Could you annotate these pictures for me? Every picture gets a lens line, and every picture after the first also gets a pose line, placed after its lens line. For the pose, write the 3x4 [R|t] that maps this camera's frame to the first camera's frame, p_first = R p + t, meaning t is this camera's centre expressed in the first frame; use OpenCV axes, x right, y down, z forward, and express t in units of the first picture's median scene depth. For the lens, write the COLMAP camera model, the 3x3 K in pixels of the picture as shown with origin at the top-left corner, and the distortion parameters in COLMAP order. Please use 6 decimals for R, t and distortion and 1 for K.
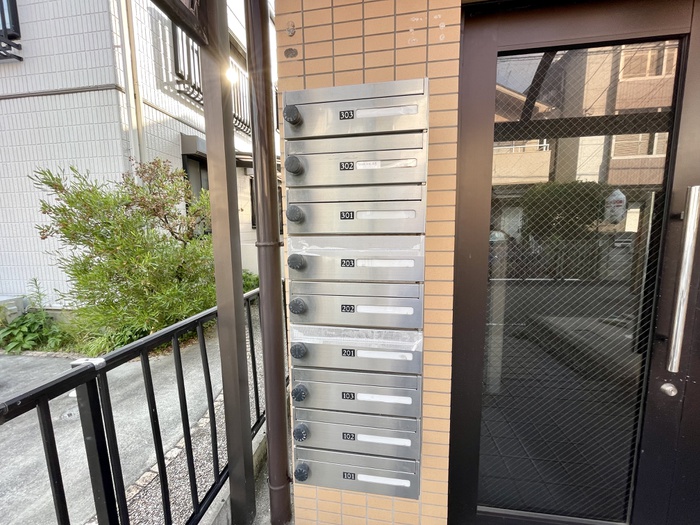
lens RADIAL K [[284.4, 0, 346.6], [0, 284.4, 259.6], [0, 0, 1]] dist [-0.000598, -0.000229]
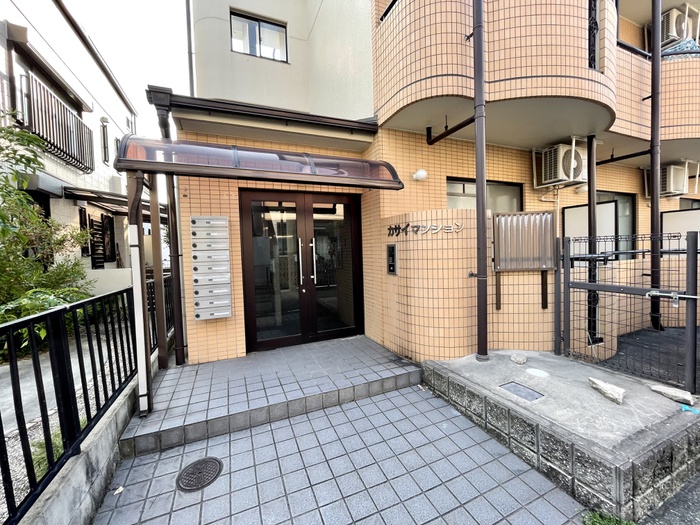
lens RADIAL K [[284.4, 0, 346.6], [0, 284.4, 259.6], [0, 0, 1]] dist [-0.000598, -0.000229]
pose [[0.844336, -0.017002, 0.535545, -0.091141], [0.067943, 0.994826, -0.075535, 0.081548], [-0.531490, 0.100163, 0.841122, -0.609996]]
